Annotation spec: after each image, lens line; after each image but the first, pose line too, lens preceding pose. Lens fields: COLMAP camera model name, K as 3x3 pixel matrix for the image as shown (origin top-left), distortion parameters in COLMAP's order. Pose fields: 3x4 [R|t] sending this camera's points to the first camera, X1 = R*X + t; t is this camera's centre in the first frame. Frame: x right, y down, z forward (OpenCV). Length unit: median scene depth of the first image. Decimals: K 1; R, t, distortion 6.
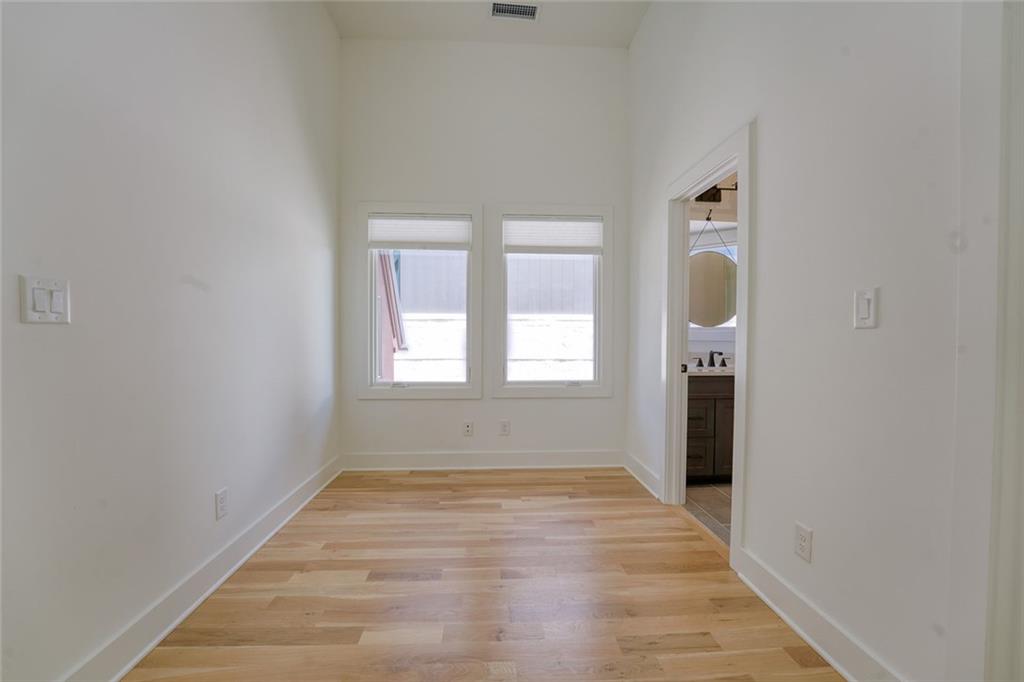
lens RADIAL K [[420.5, 0, 508.6], [0, 420.5, 344.4], [0, 0, 1]] dist [-0.027744, 0.002478]
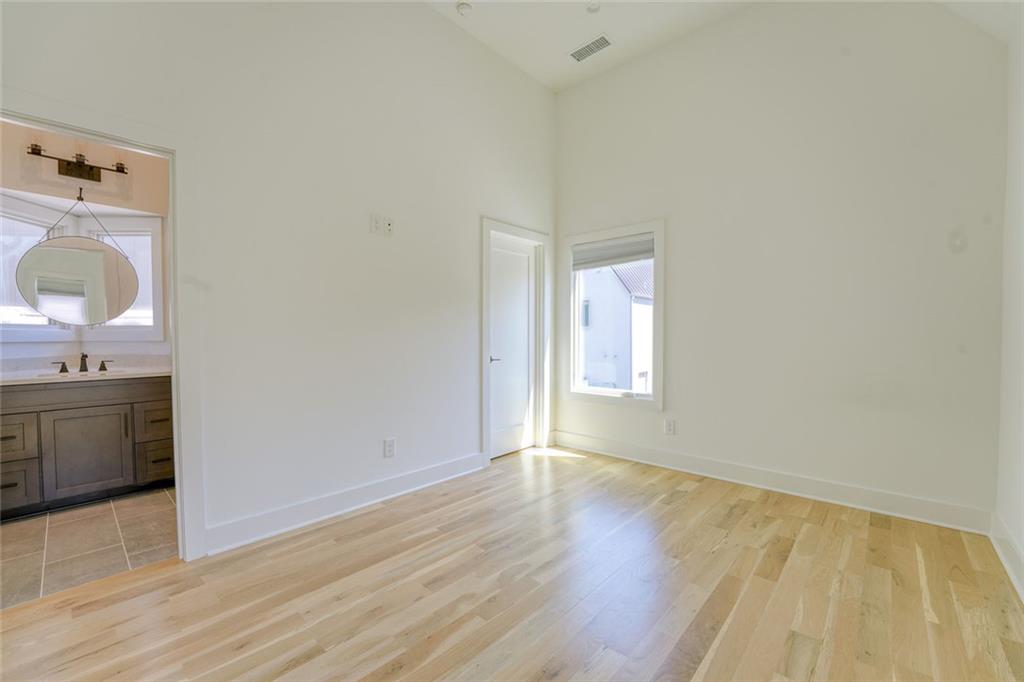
lens RADIAL K [[420.5, 0, 508.6], [0, 420.5, 344.4], [0, 0, 1]] dist [-0.027744, 0.002478]
pose [[0.716526, -0.022298, 0.697204, 0.607800], [0.019745, 0.999737, 0.011681, 0.005415], [-0.697281, 0.005396, 0.716778, -0.240145]]
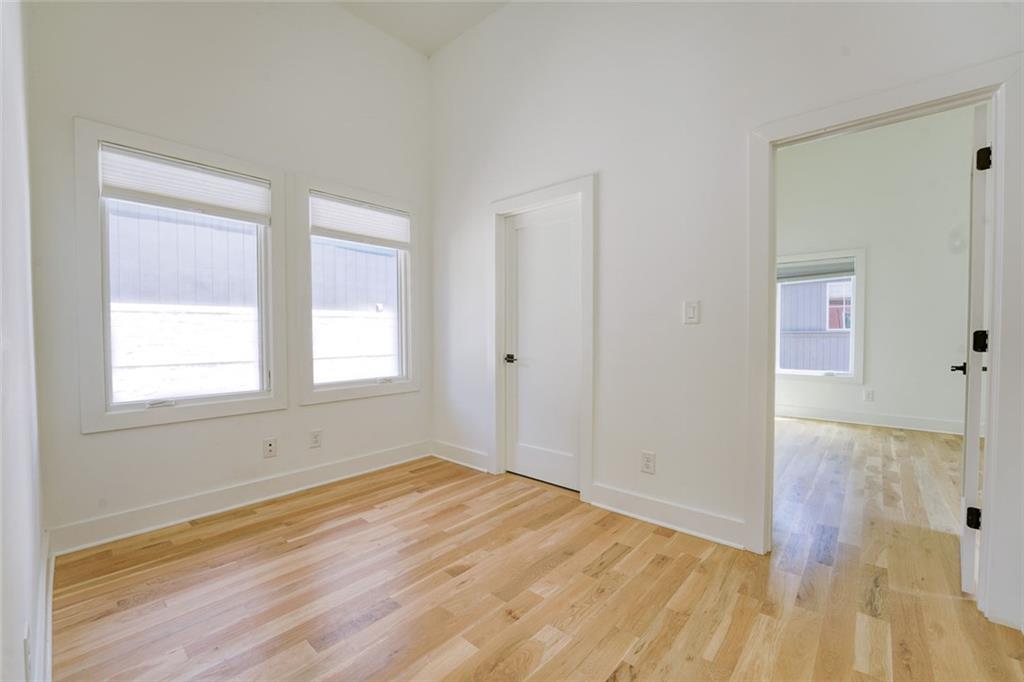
lens RADIAL K [[420.5, 0, 508.6], [0, 420.5, 344.4], [0, 0, 1]] dist [-0.027744, 0.002478]
pose [[0.705187, -0.026168, 0.708538, -0.385798], [0.021340, 0.999649, 0.015680, 0.001490], [-0.708700, 0.004063, 0.705498, 0.137024]]
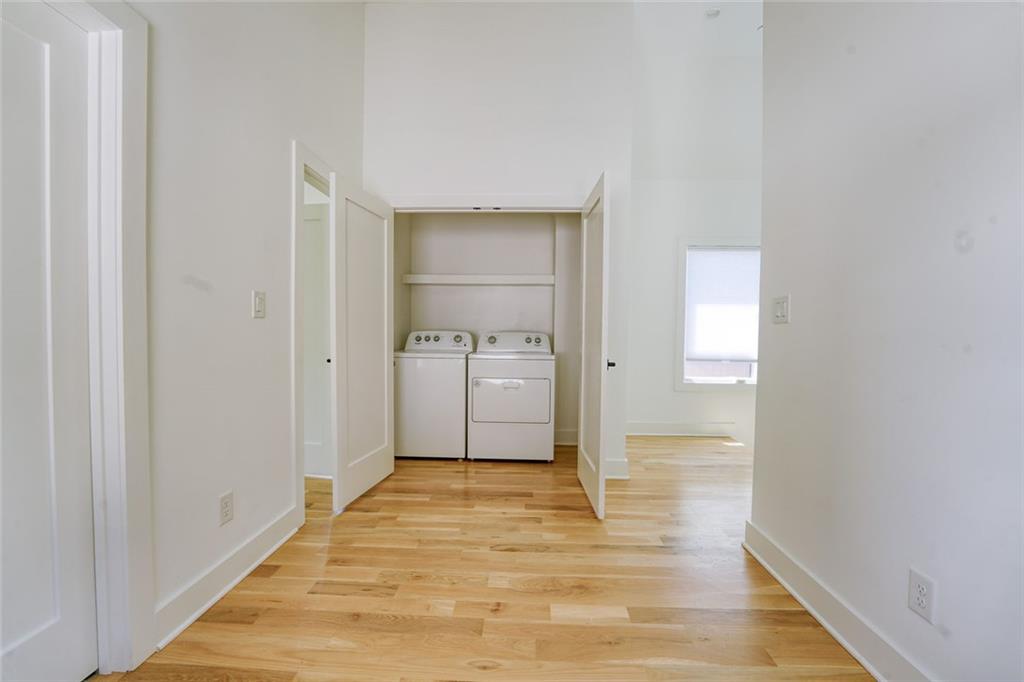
lens RADIAL K [[423.8, 0, 508.4], [0, 423.8, 344.7], [0, 0, 1]] dist [-0.025858, 0.000768]
pose [[-0.994981, -0.018221, 0.098396, -0.074306], [-0.013076, 0.998526, 0.052685, -0.014589], [-0.099211, 0.051134, -0.993752, 1.040877]]
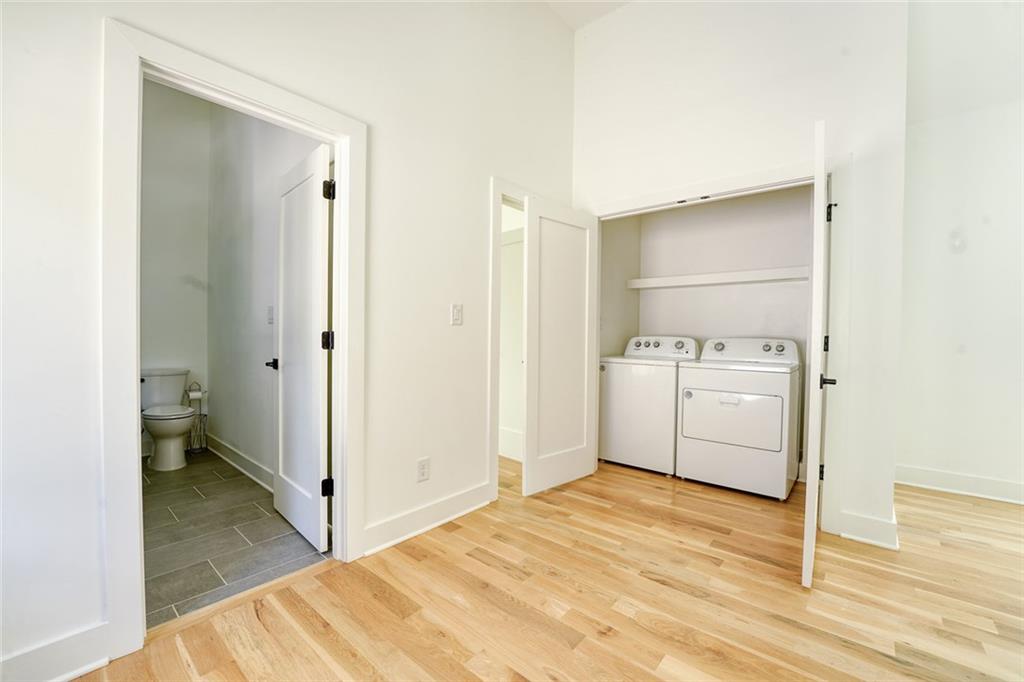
lens RADIAL K [[420.5, 0, 508.6], [0, 420.5, 344.4], [0, 0, 1]] dist [-0.027744, 0.002478]
pose [[-0.718685, -0.030326, 0.694675, -0.267687], [-0.001333, 0.999107, 0.042237, -0.013376], [-0.695335, 0.029429, -0.718083, 0.950047]]
